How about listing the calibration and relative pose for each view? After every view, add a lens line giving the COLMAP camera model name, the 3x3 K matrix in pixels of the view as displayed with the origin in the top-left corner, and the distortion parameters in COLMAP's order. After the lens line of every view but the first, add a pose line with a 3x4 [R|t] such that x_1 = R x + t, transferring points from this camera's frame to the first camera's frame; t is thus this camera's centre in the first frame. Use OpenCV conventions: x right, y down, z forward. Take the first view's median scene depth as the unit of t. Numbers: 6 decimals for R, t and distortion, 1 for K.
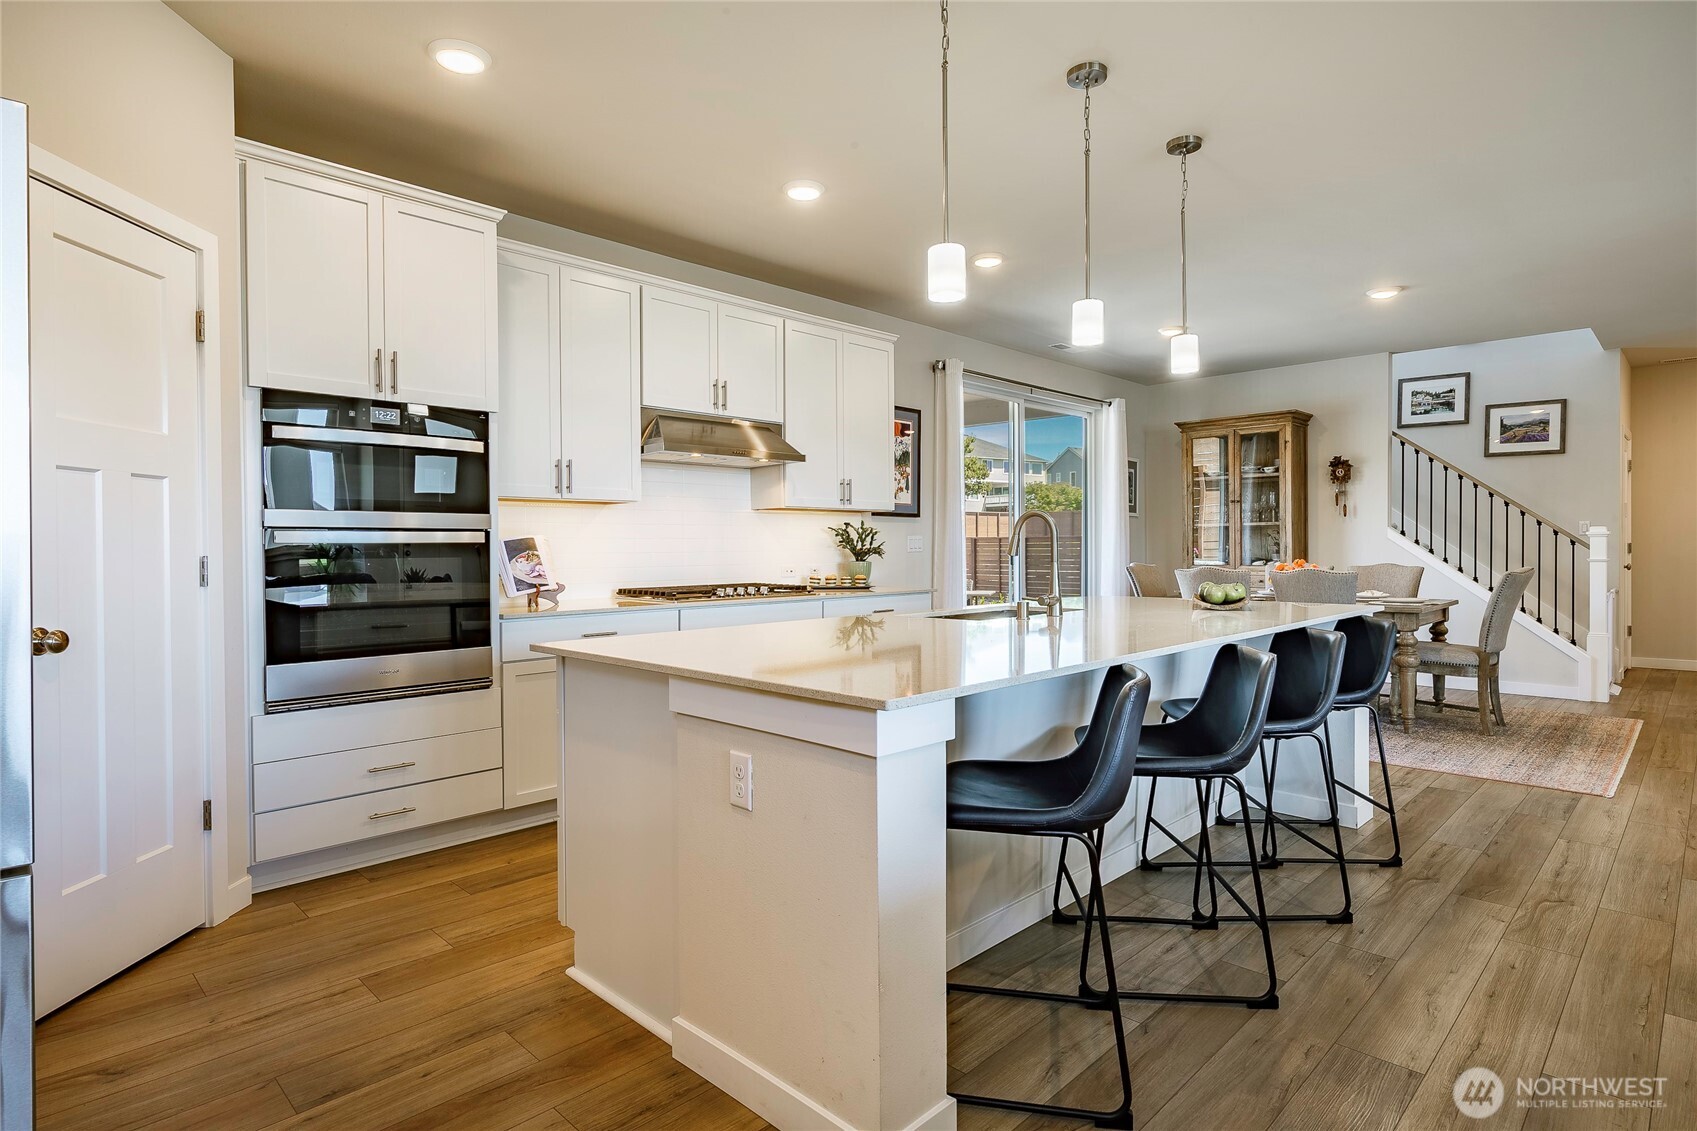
lens RADIAL K [[873.5, 0, 857.0], [0, 873.5, 556.9], [0, 0, 1]] dist [-0.000143, -0.000036]
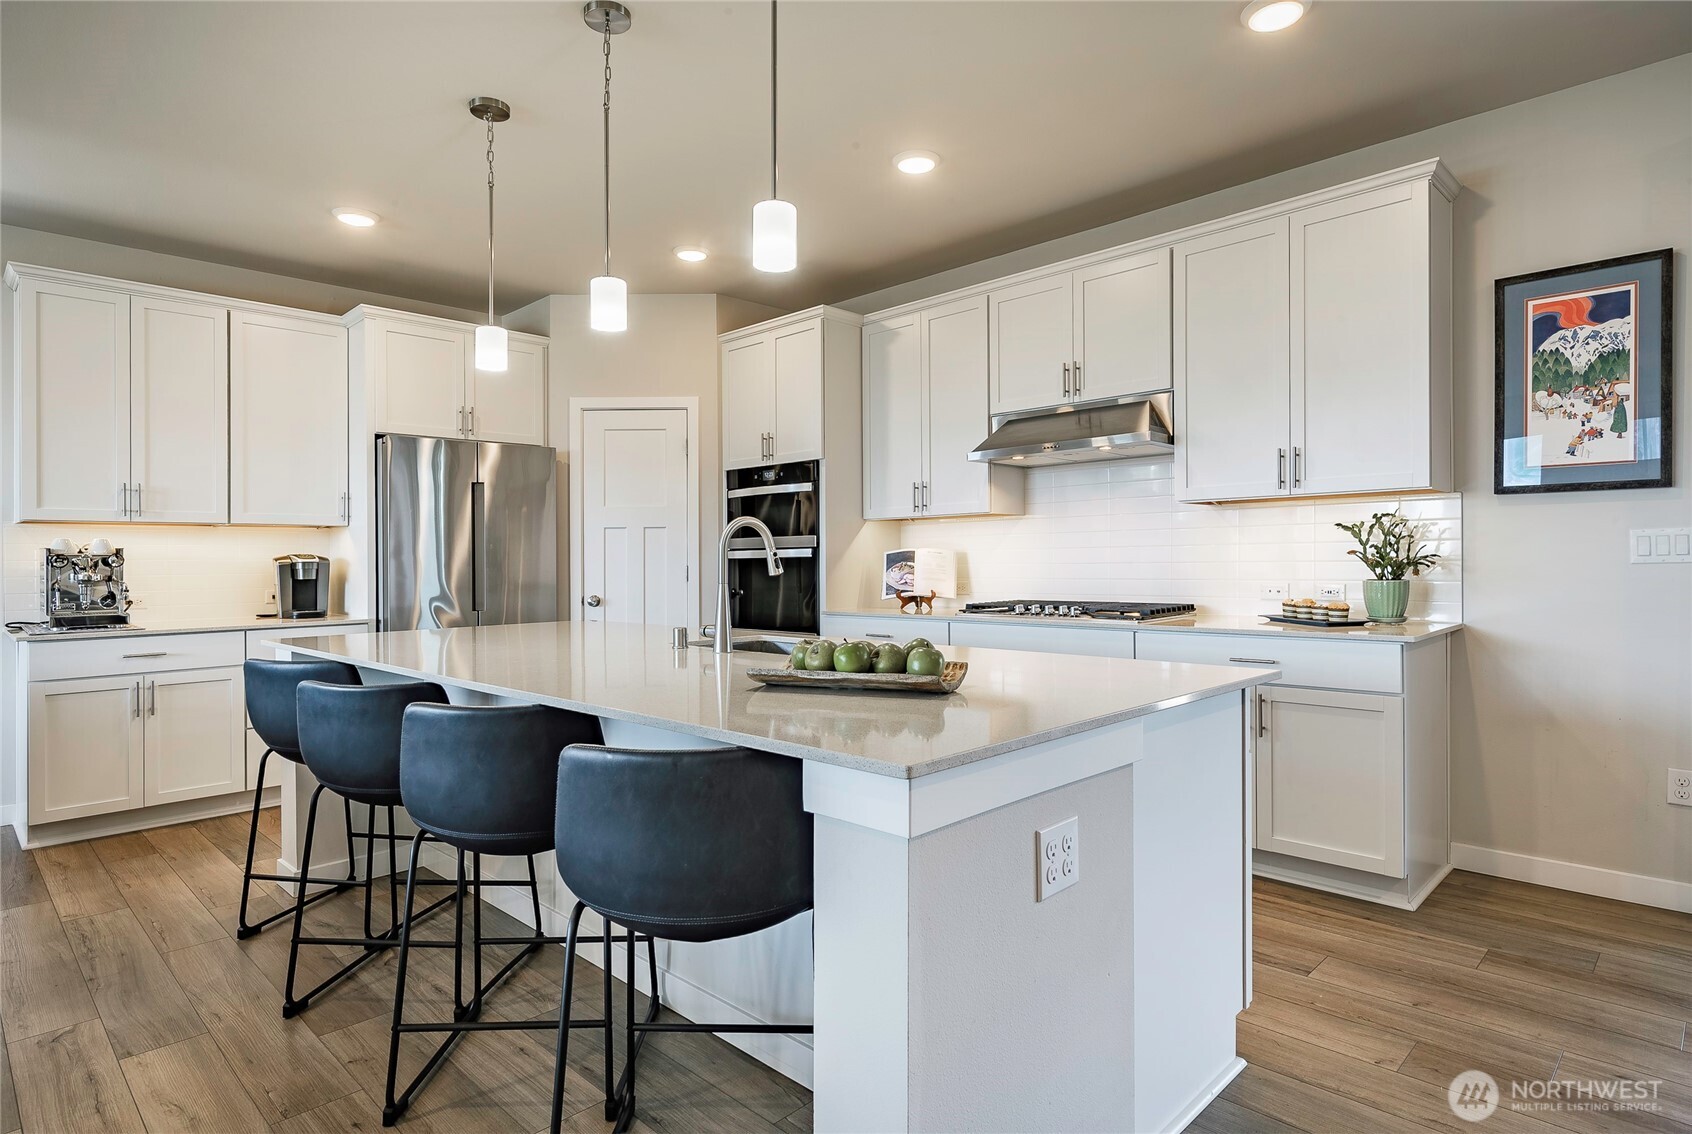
lens RADIAL K [[903.4, 0, 851.6], [0, 903.4, 562.1], [0, 0, 1]] dist [0.005894, -0.000410]
pose [[0.012836, 0.010958, -0.999858, 0.871226], [0.003426, 0.999934, 0.011003, -0.020821], [0.999912, -0.003567, 0.012797, 0.926099]]
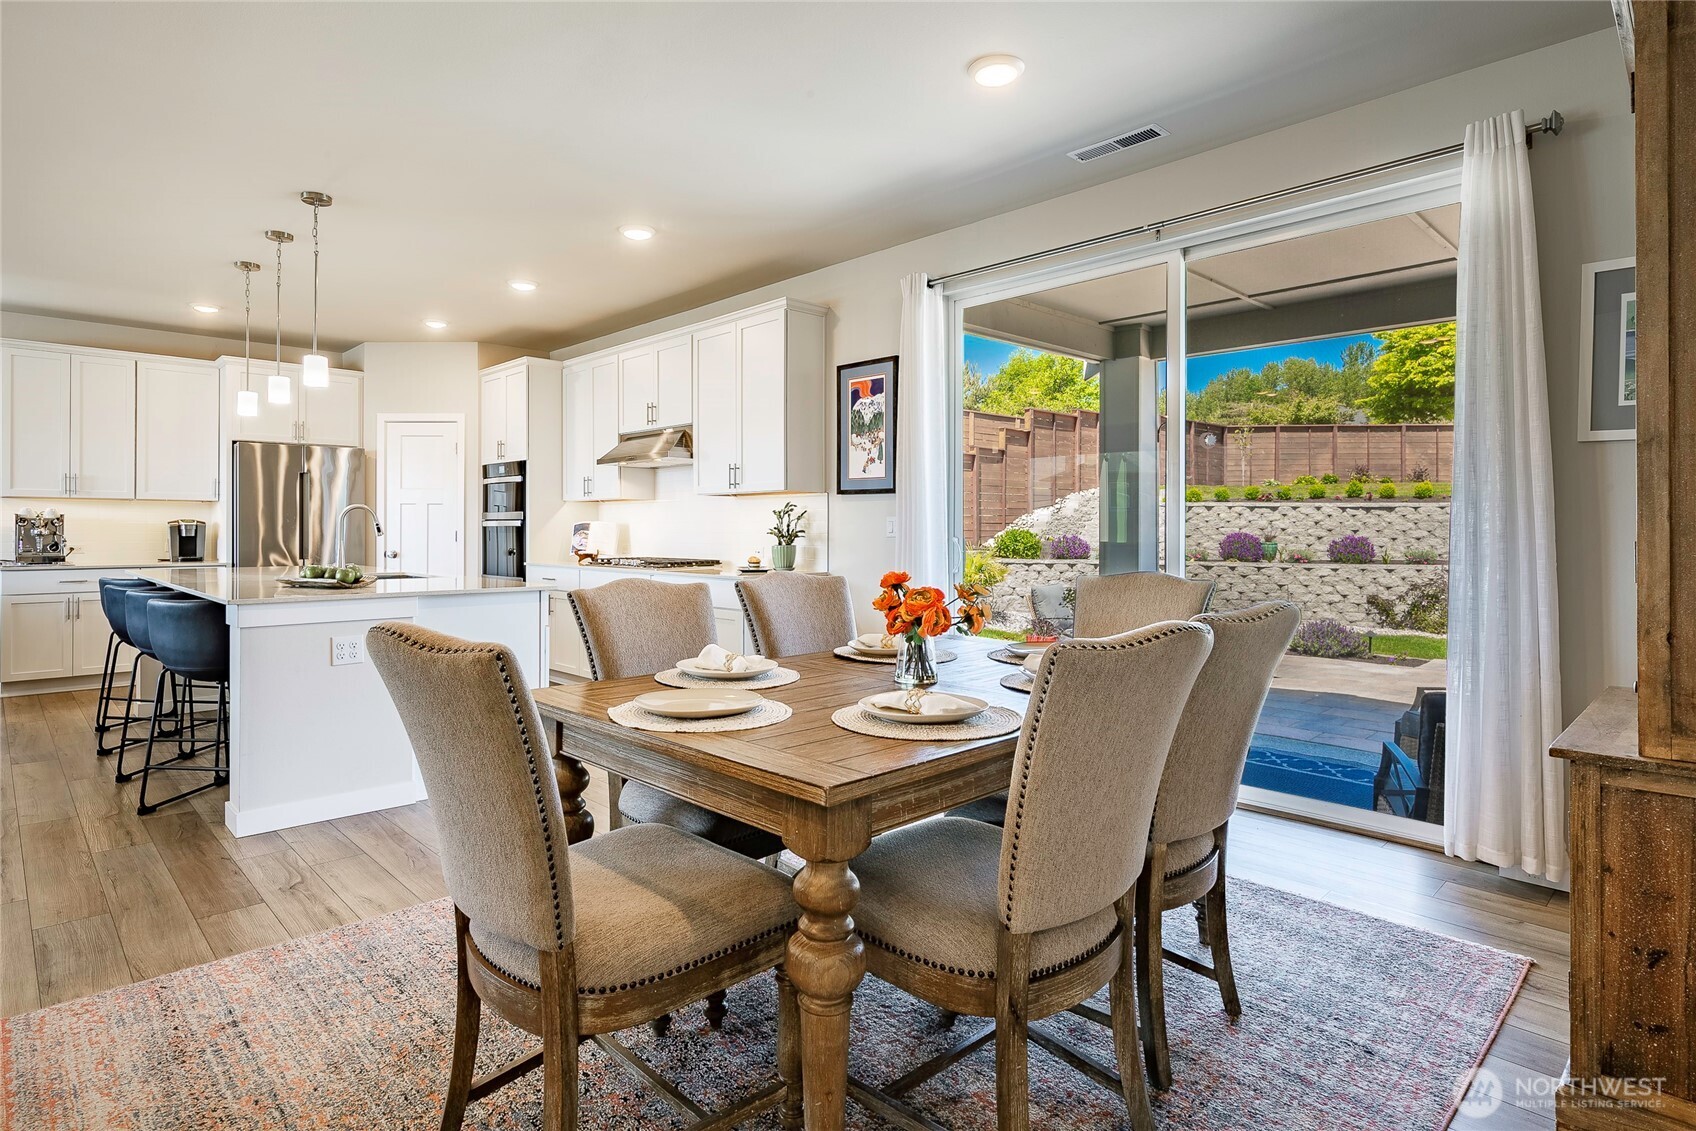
lens RADIAL K [[887.6, 0, 820.1], [0, 887.6, 538.0], [0, 0, 1]] dist [0.002579, 0.000428]
pose [[-0.033355, 0.018931, -0.999264, 1.414000], [-0.010480, 0.999759, 0.019290, -0.031500], [0.999389, 0.011115, -0.033149, 1.558168]]
